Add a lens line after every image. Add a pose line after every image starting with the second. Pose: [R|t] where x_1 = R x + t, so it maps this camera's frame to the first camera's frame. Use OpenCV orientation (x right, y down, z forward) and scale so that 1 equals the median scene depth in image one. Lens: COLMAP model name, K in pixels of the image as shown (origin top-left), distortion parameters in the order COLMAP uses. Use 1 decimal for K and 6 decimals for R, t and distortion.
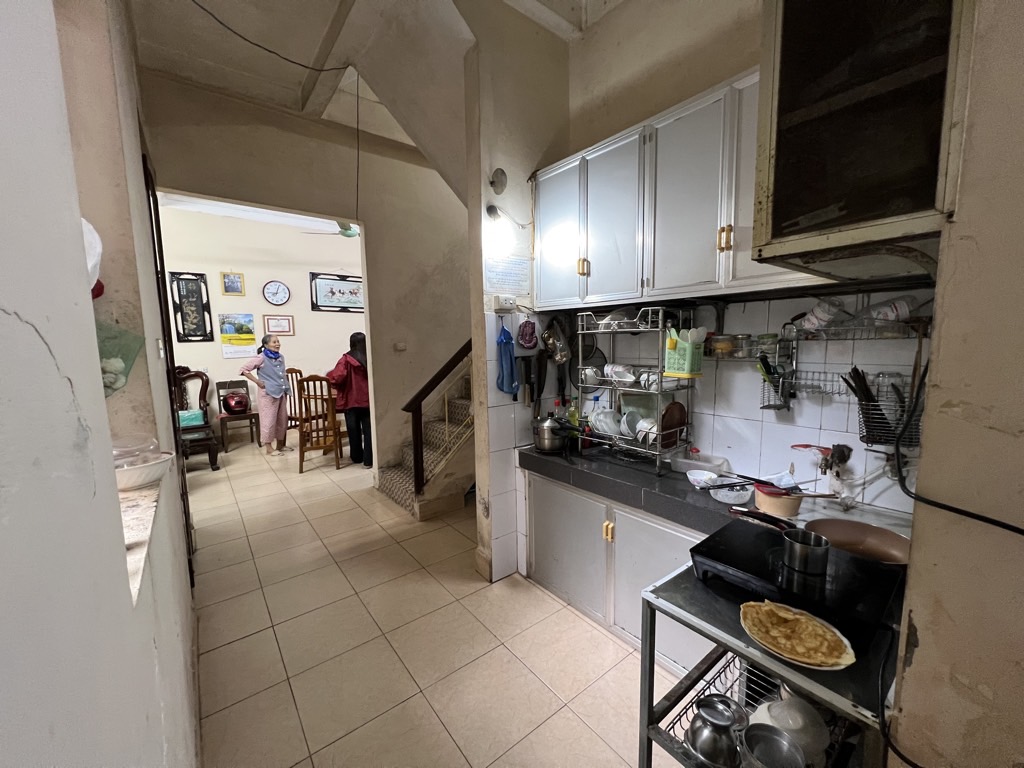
lens RADIAL K [[408.6, 0, 509.7], [0, 408.6, 385.9], [0, 0, 1]] dist [-0.001472, 0.000535]
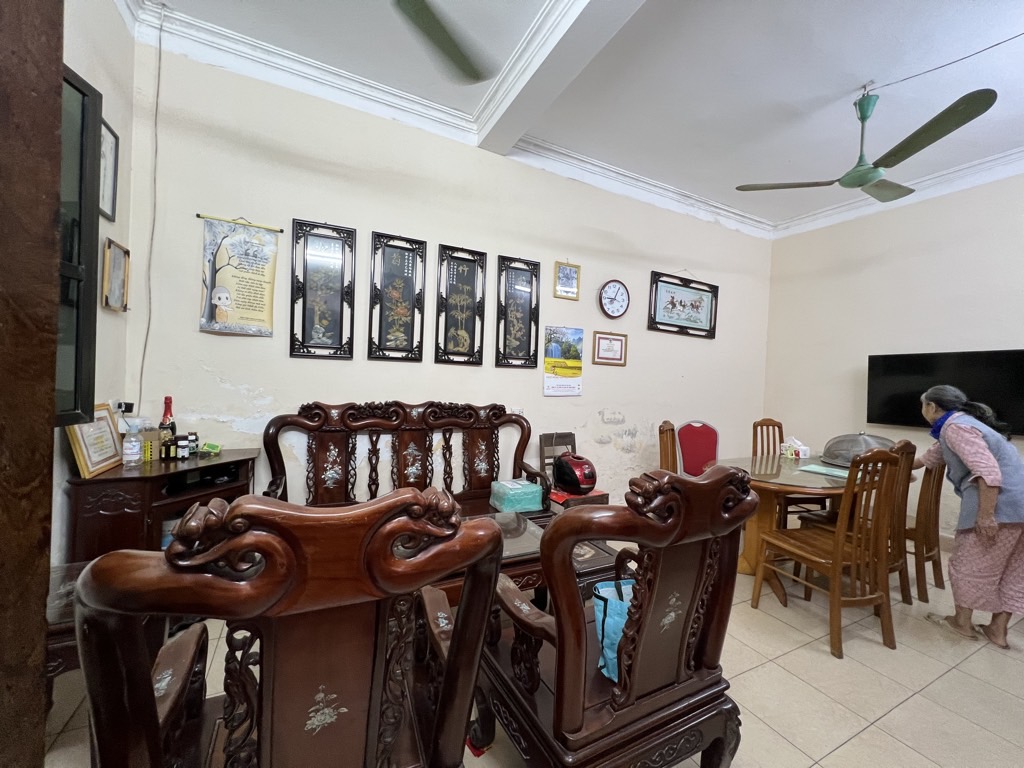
lens RADIAL K [[408.6, 0, 508.1], [0, 408.6, 381.2], [0, 0, 1]] dist [-0.001472, 0.000535]
pose [[0.981770, 0.079161, -0.172802, -0.647568], [-0.092265, 0.993330, -0.069154, -0.040476], [0.166175, 0.083837, 0.982526, 0.366403]]
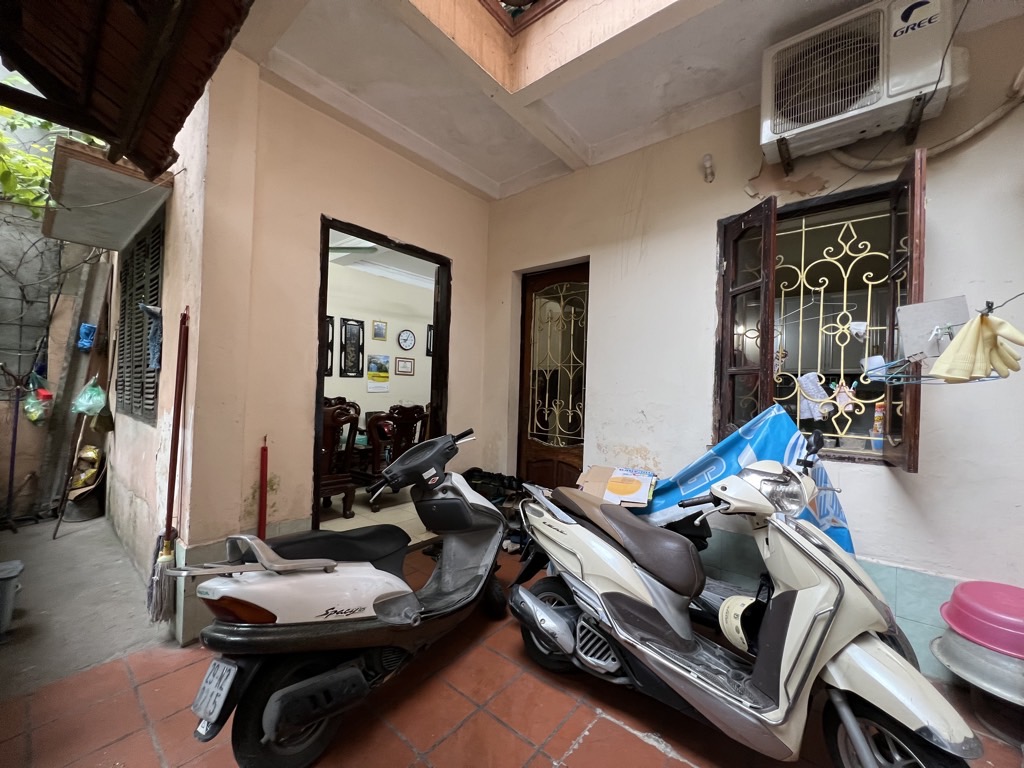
lens RADIAL K [[408.6, 0, 509.2], [0, 408.6, 381.7], [0, 0, 1]] dist [-0.001472, 0.000535]
pose [[0.971542, 0.058207, 0.229605, -0.575903], [-0.031205, 0.992340, -0.119528, 0.032262], [-0.234804, 0.108961, 0.965916, -0.242629]]
